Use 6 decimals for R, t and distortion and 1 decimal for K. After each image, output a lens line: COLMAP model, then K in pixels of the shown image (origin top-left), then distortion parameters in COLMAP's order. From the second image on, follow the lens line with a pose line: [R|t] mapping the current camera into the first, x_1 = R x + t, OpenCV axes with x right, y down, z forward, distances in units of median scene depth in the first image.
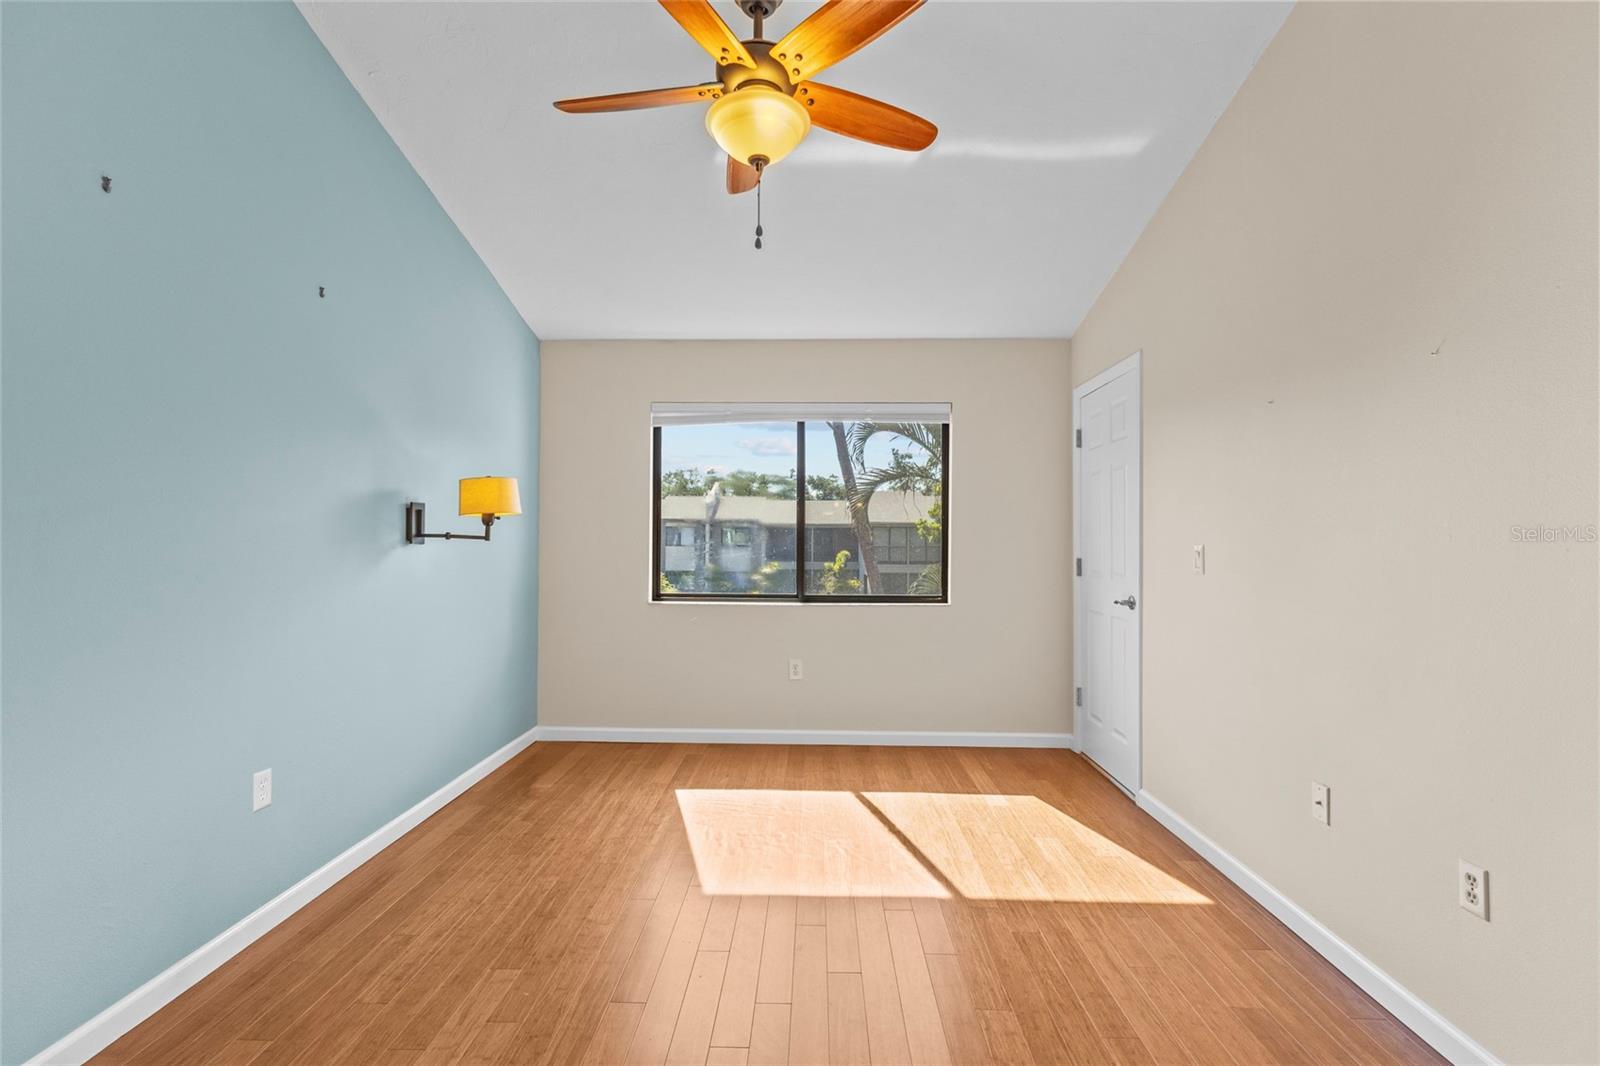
lens RADIAL K [[733.9, 0, 797.4], [0, 733.9, 530.0], [0, 0, 1]] dist [0.000938, 0.002073]
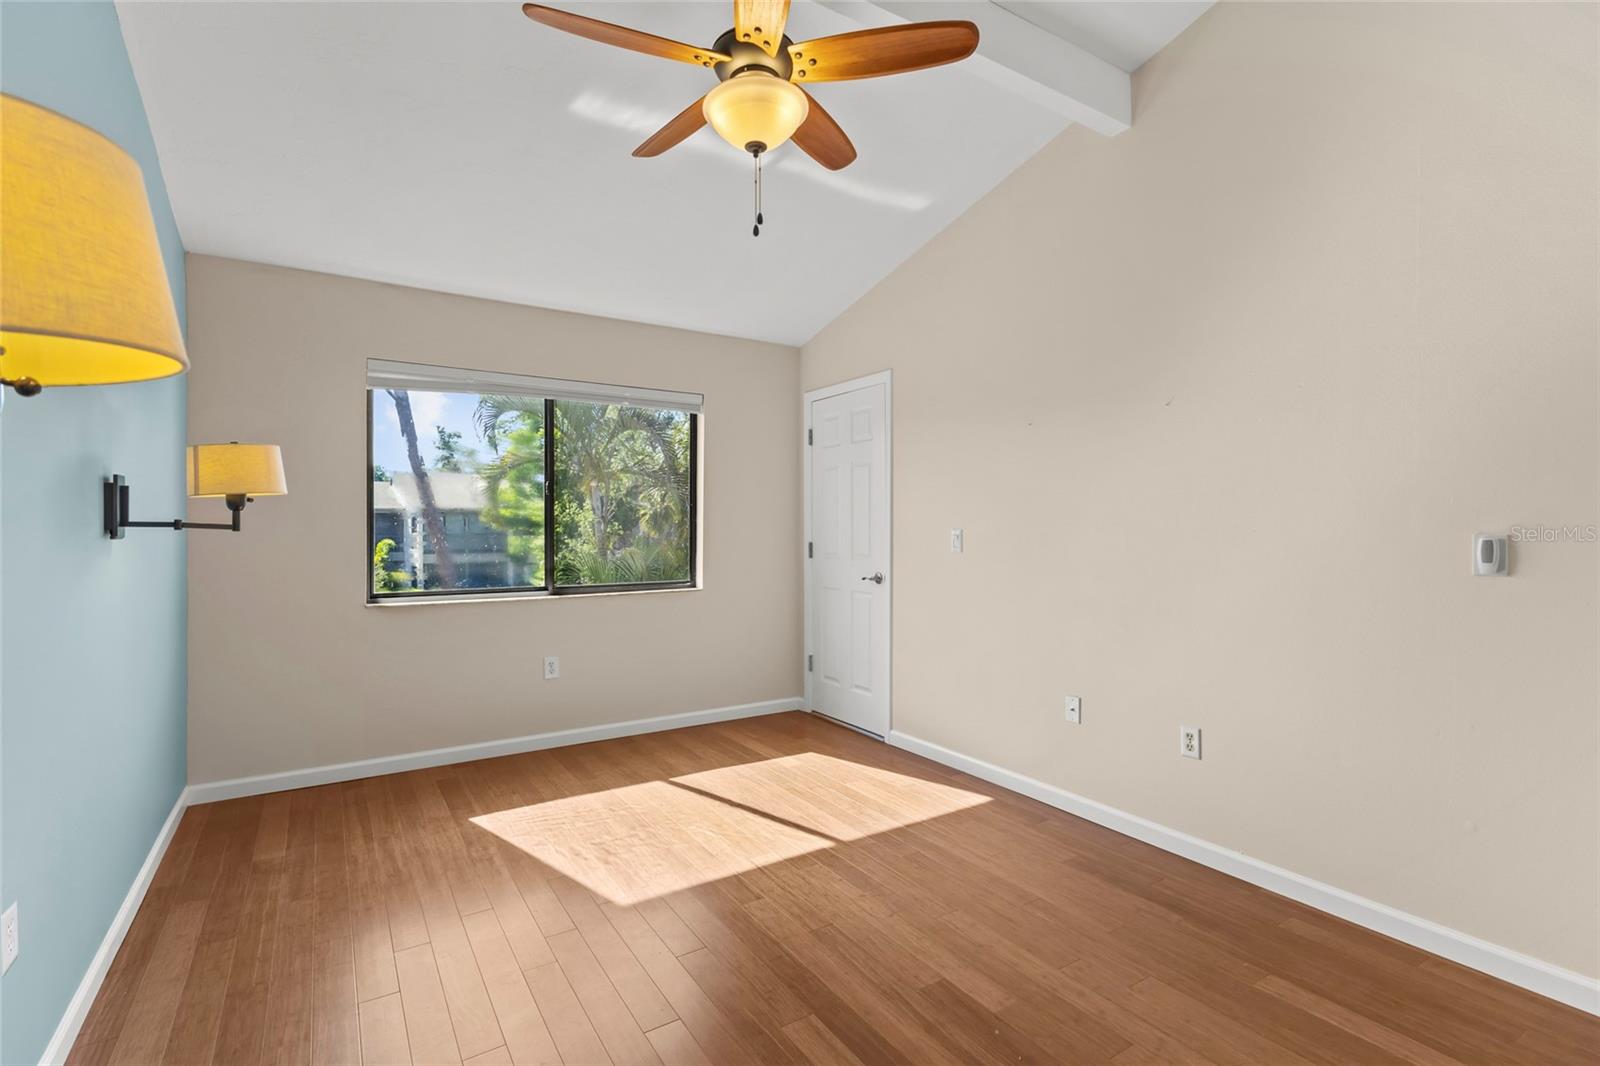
lens RADIAL K [[733.9, 0, 797.4], [0, 733.9, 530.0], [0, 0, 1]] dist [0.000938, 0.002073]
pose [[0.826359, -0.007195, 0.563097, -0.332825], [-0.003138, 0.999844, 0.017381, -0.000678], [-0.563134, -0.016130, 0.826208, 0.079597]]
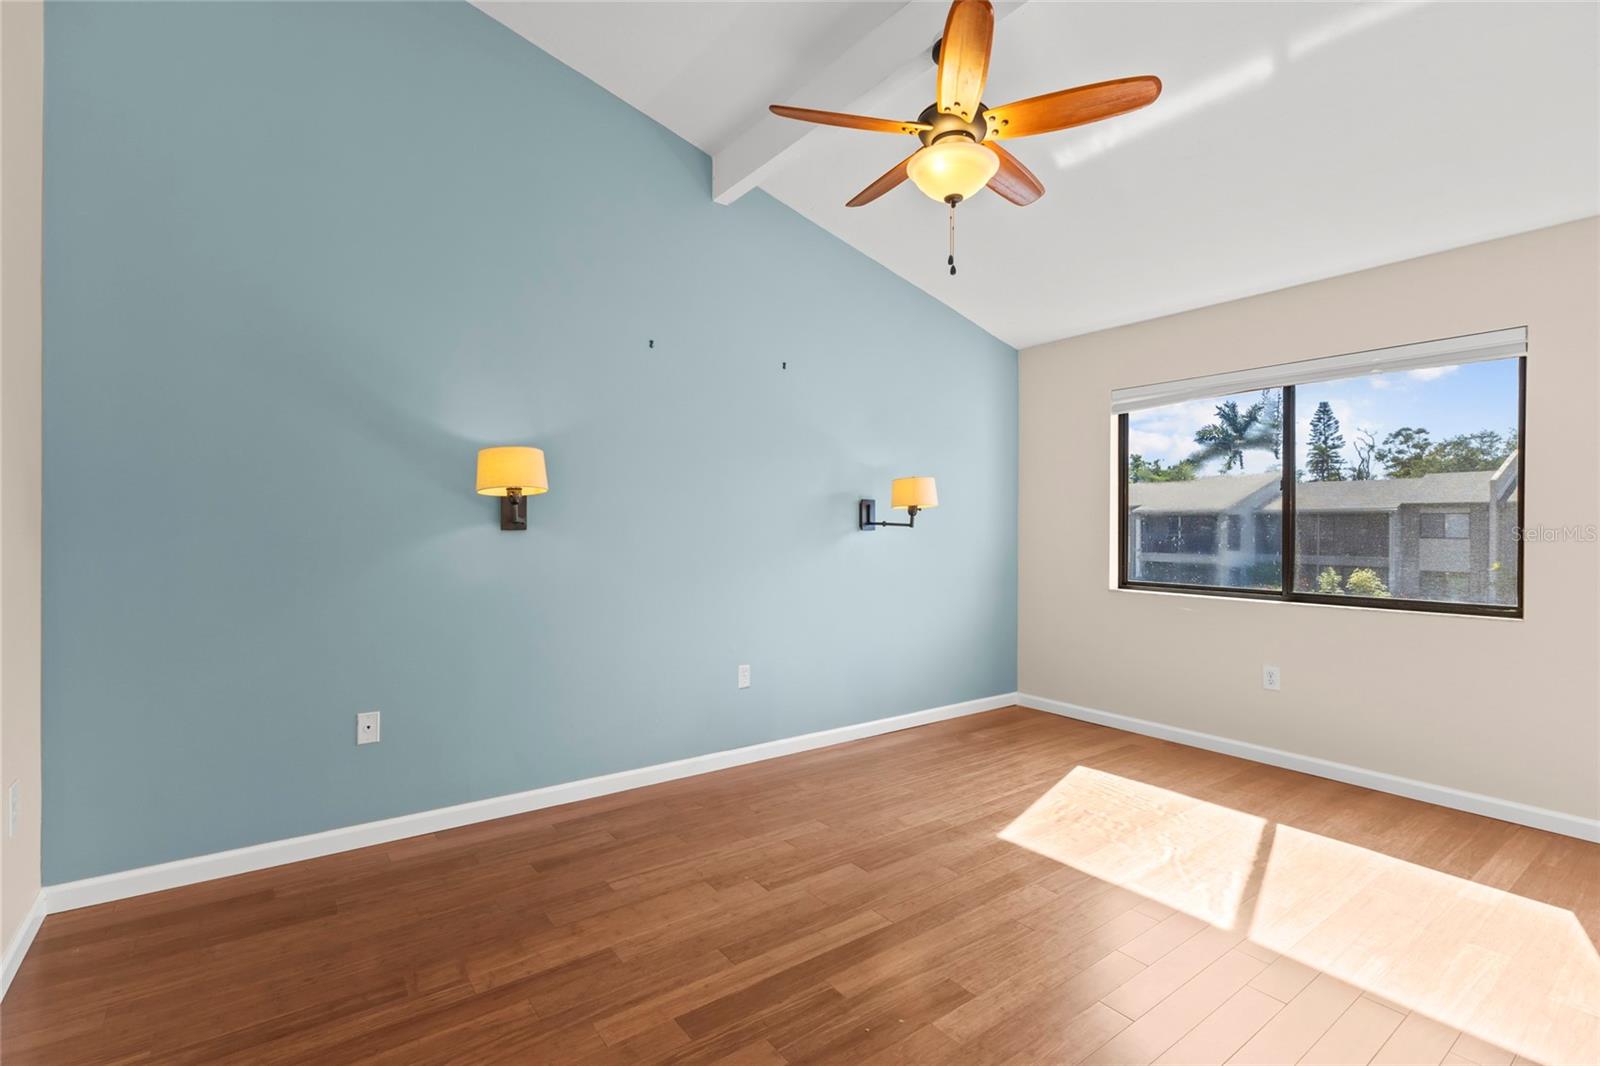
lens RADIAL K [[733.9, 0, 797.4], [0, 733.9, 530.0], [0, 0, 1]] dist [0.000938, 0.002073]
pose [[0.619885, 0.000315, -0.784693, 0.410349], [0.009373, 0.999926, 0.007805, 0.006638], [0.784637, -0.012193, 0.619836, 0.044279]]
